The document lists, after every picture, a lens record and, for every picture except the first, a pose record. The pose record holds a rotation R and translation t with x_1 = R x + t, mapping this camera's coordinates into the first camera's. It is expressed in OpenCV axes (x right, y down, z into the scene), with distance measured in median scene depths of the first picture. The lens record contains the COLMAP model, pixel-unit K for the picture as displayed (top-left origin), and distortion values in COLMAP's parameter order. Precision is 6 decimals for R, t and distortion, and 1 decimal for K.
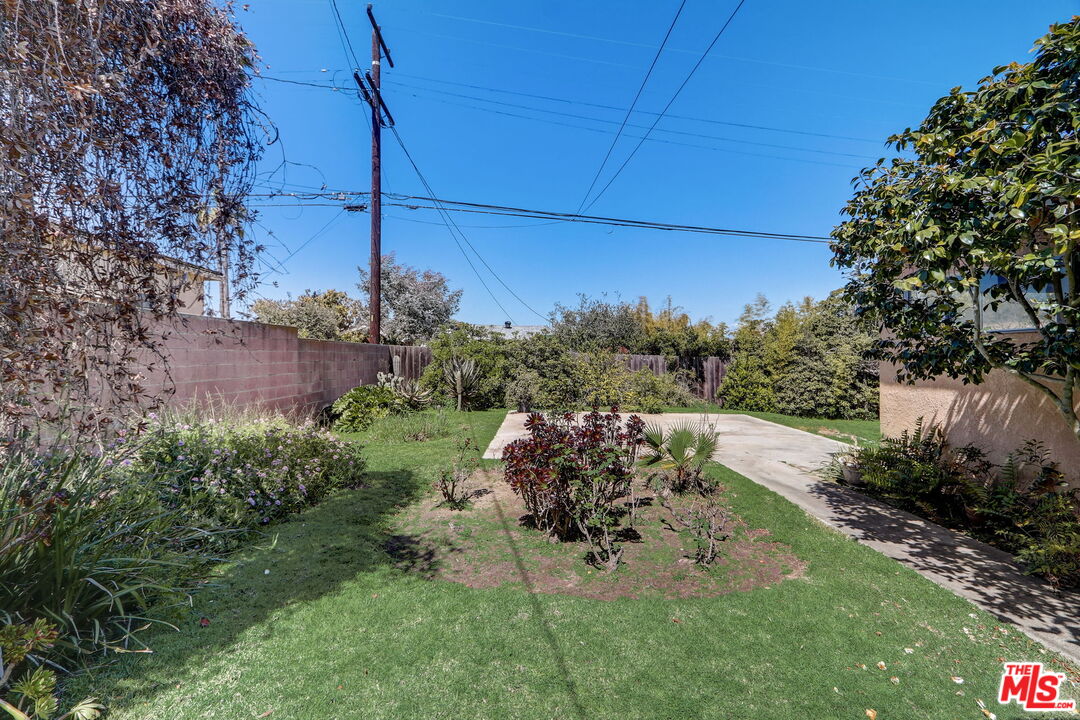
lens RADIAL K [[499.5, 0, 540.0], [0, 499.5, 360.0], [0, 0, 1]] dist [-0.078727, 0.025576]
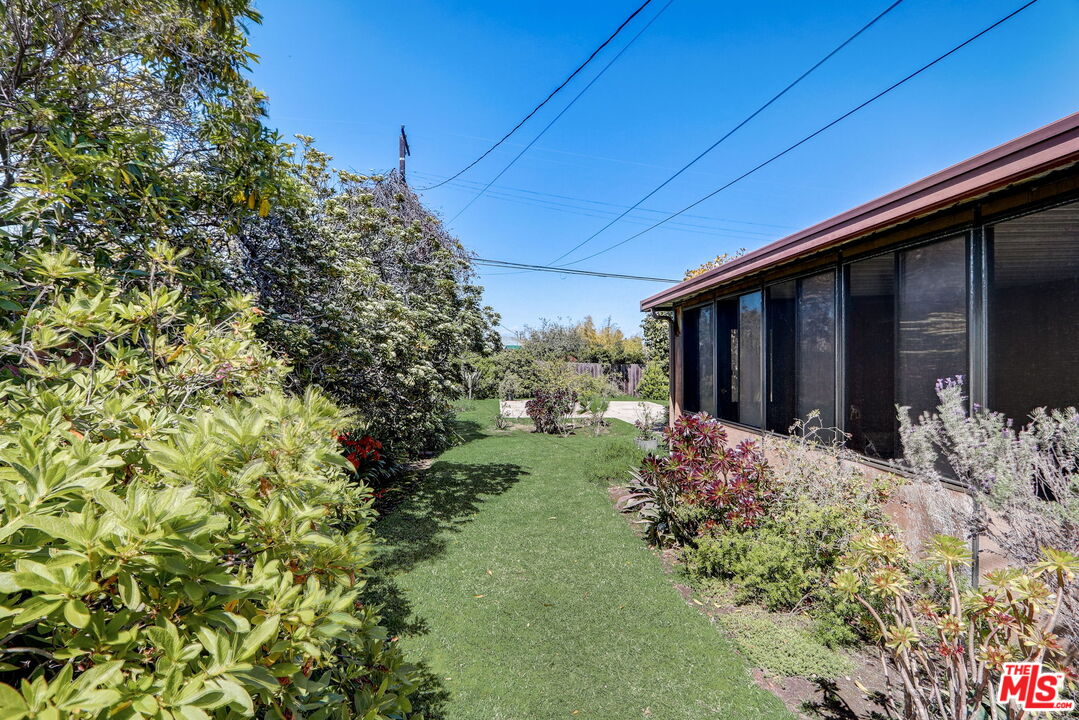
lens RADIAL K [[499.1, 0, 539.5], [0, 499.1, 360.0], [0, 0, 1]] dist [-0.078727, 0.025576]
pose [[0.995642, 0.003494, 0.093192, -0.070891], [-0.002988, 0.999980, -0.005562, -0.011610], [-0.093210, 0.005259, 0.995633, -0.475617]]
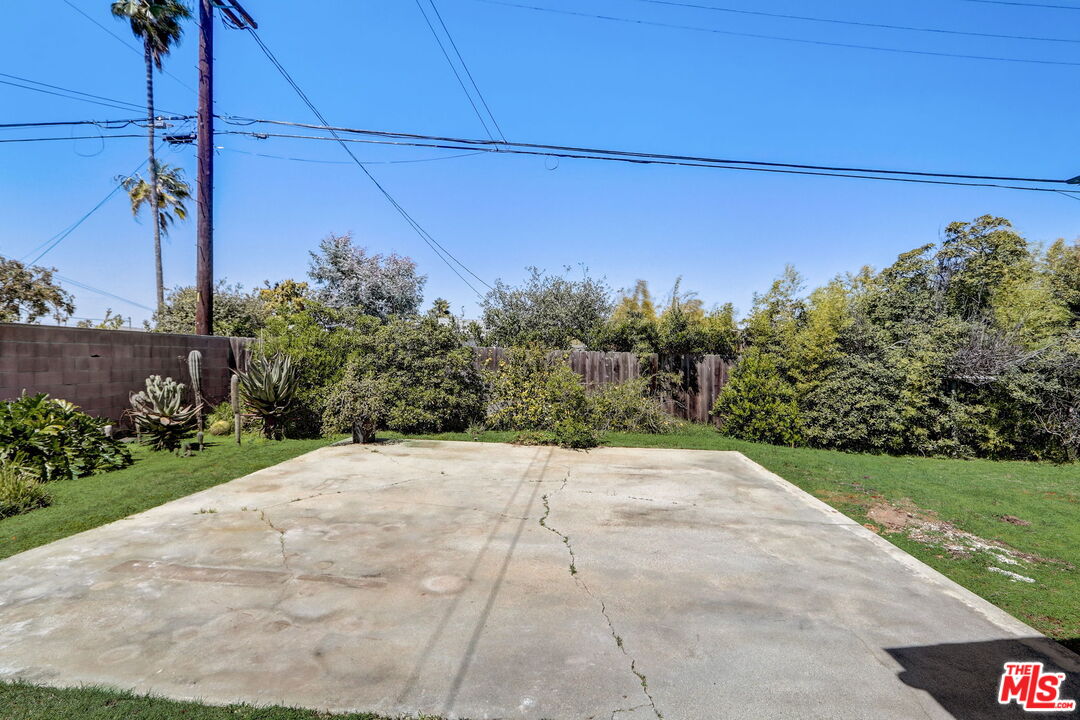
lens RADIAL K [[508.0, 0, 545.7], [0, 508.0, 386.9], [0, 0, 1]] dist [-0.045849, 0.010885]
pose [[0.997707, 0.005115, -0.067492, 0.190484], [-0.001967, 0.998910, 0.046626, 0.006265], [0.067657, -0.046387, 0.996630, 0.331299]]
